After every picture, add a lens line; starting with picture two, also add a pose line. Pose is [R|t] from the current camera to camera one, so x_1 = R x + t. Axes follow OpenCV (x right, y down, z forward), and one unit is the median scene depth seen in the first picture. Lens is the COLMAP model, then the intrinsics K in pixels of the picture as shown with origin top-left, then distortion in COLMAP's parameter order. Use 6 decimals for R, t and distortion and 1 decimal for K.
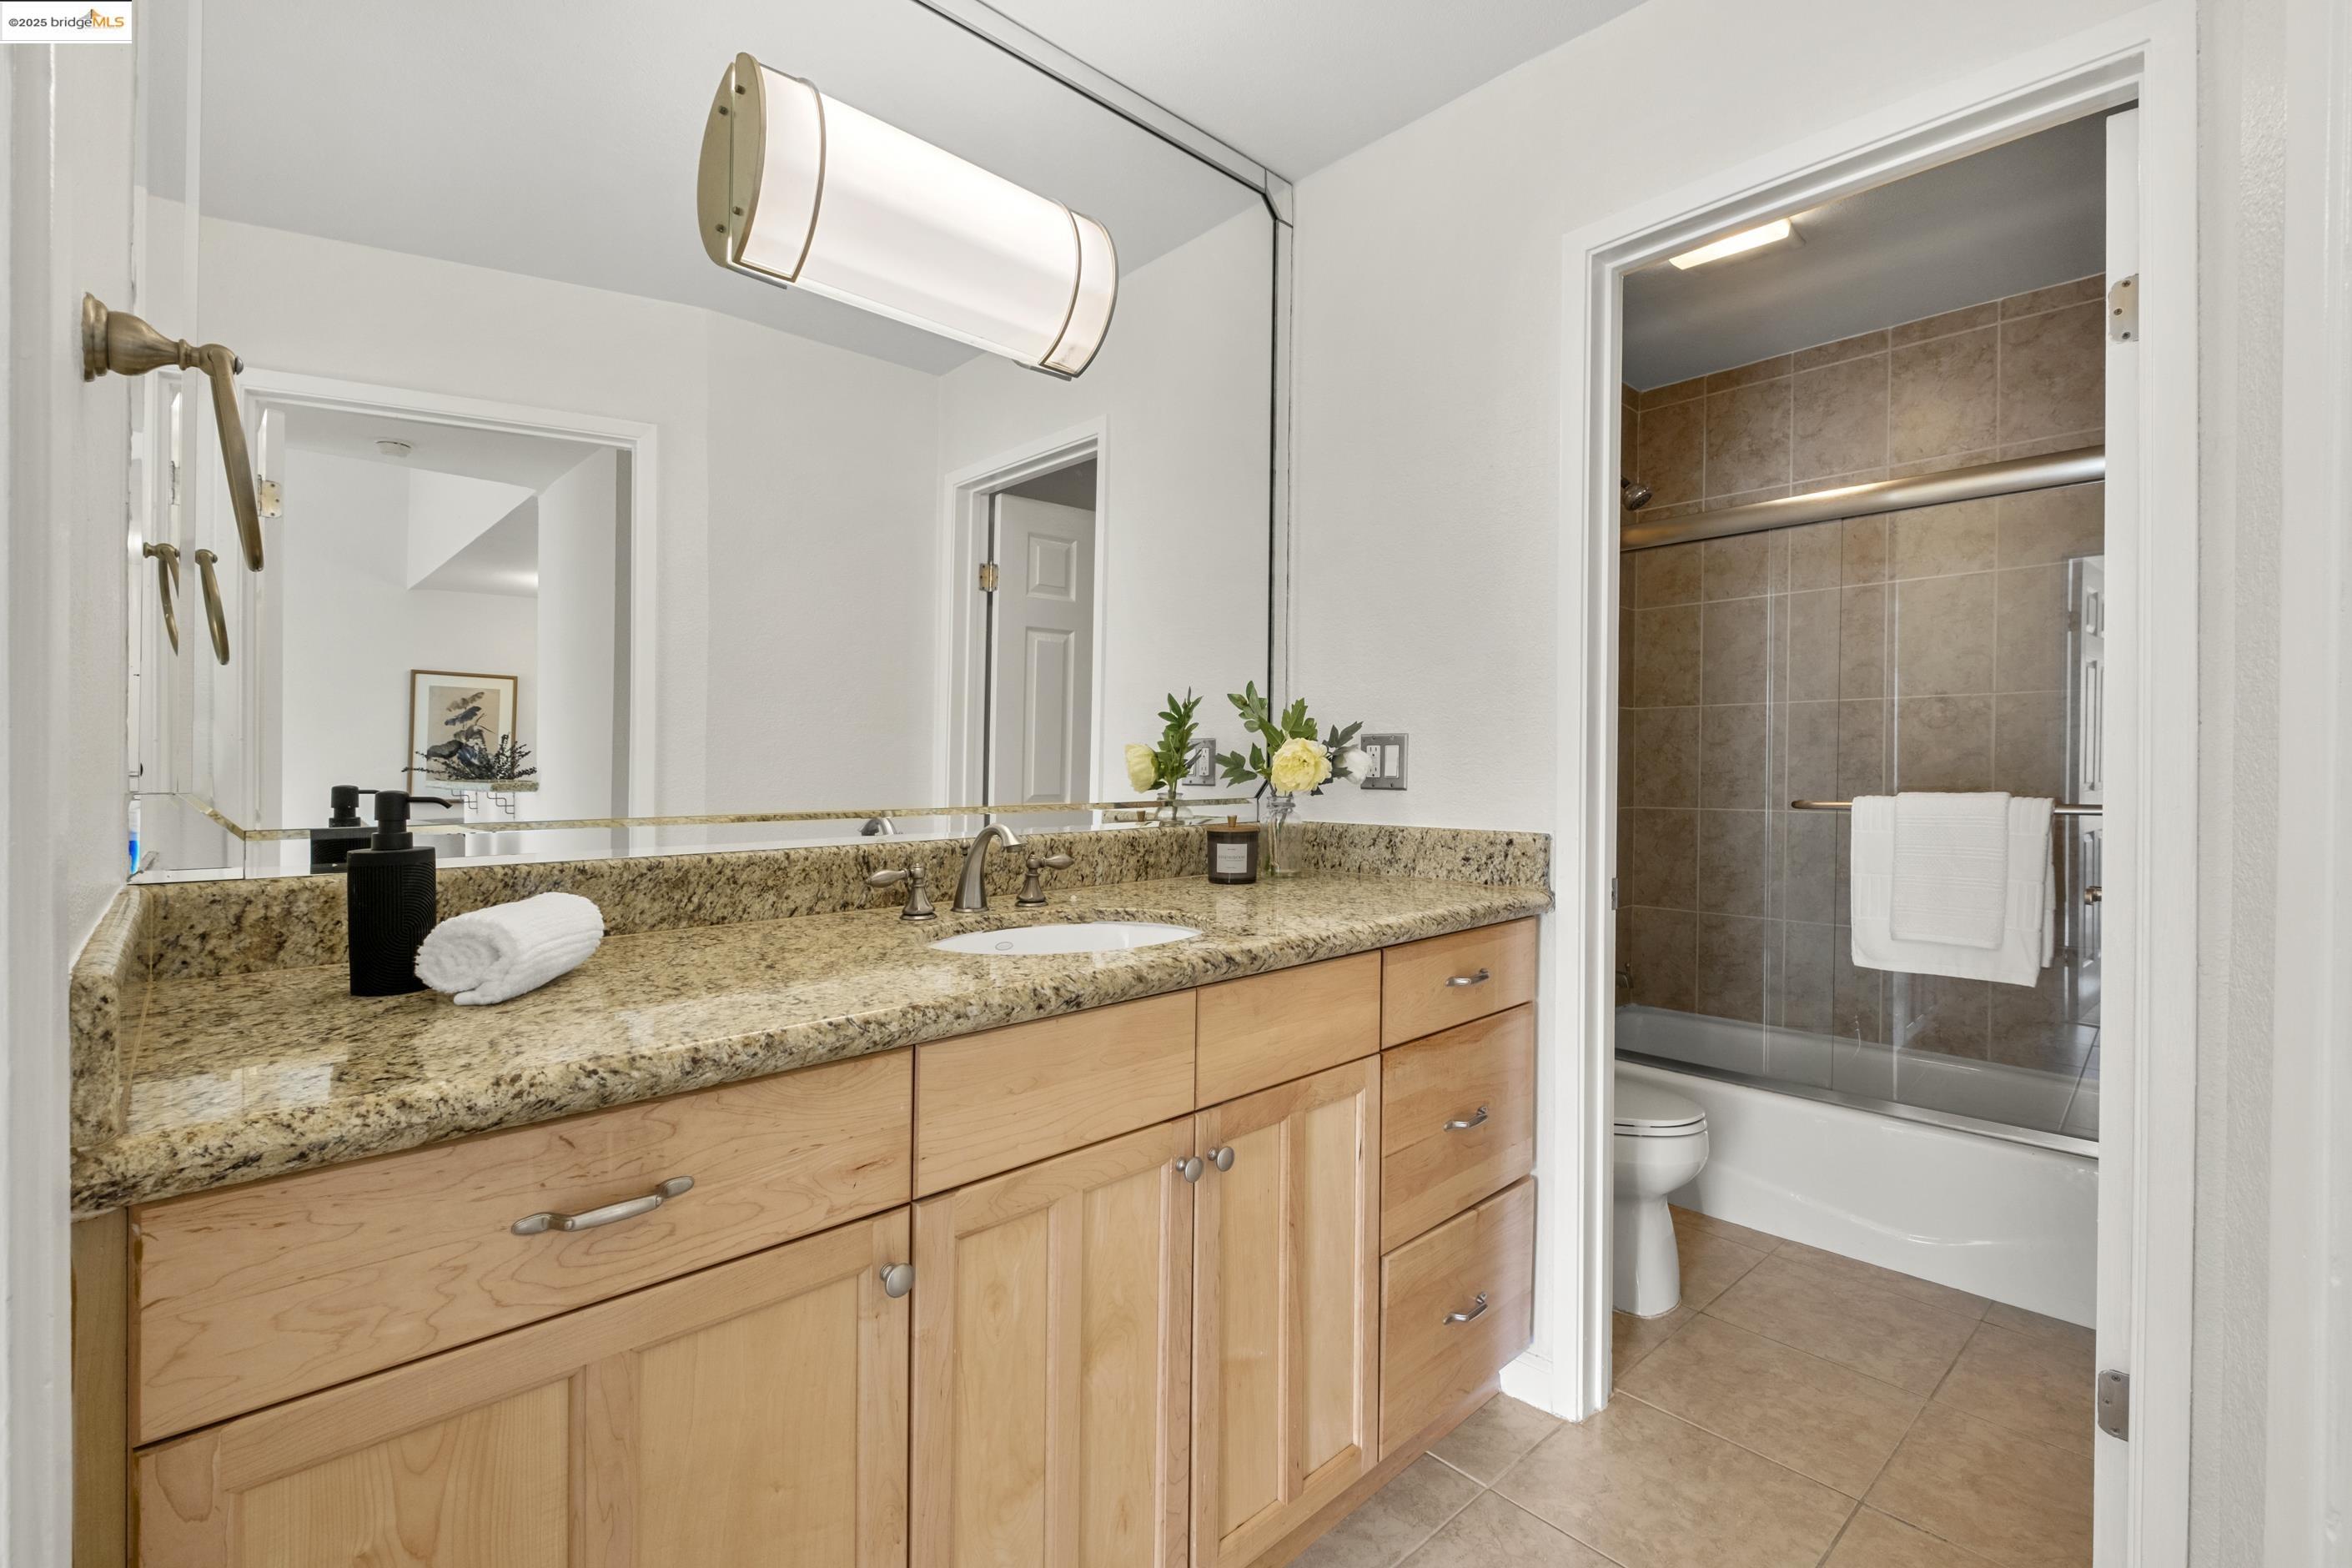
lens RADIAL K [[1041.2, 0, 1169.7], [0, 1041.2, 771.1], [0, 0, 1]] dist [0.007678, -0.007122]
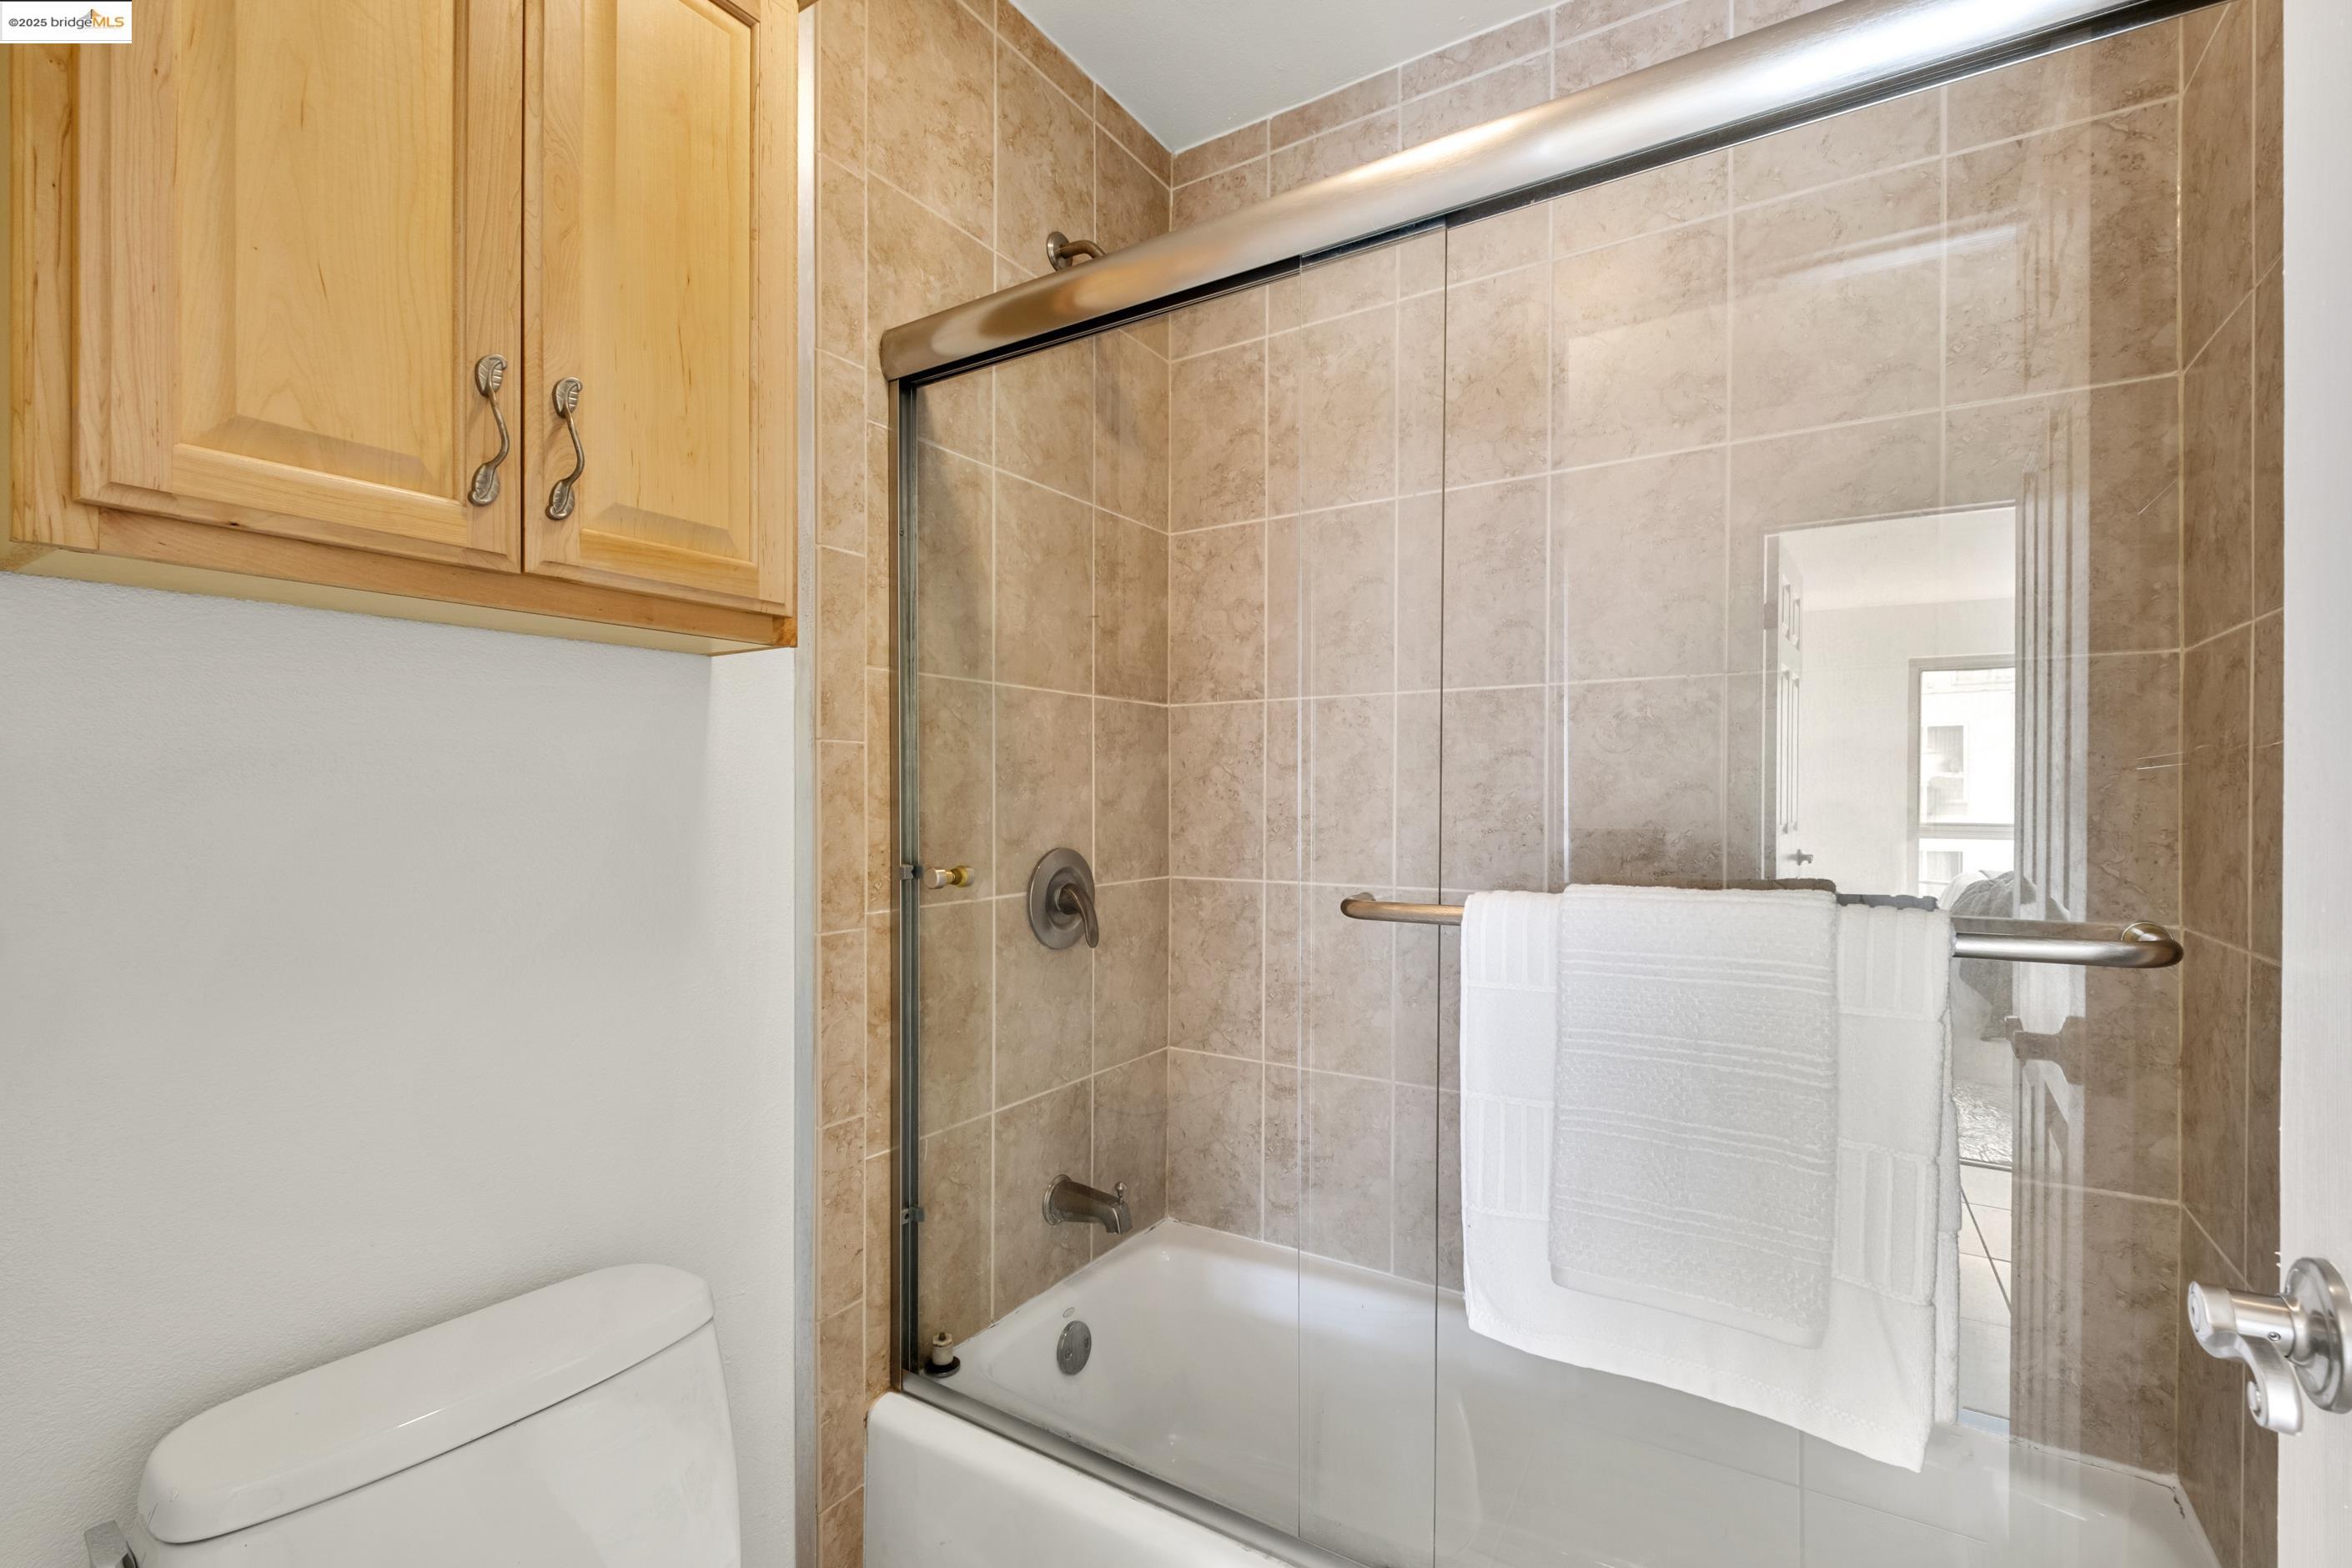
lens RADIAL K [[1041.2, 0, 1178.4], [0, 1041.2, 787.6], [0, 0, 1]] dist [0.007678, -0.007122]
pose [[0.970382, 0.001770, 0.241568, 0.325141], [0.001012, 0.999935, -0.011394, -0.008467], [-0.241572, 0.011301, 0.970317, 0.459619]]
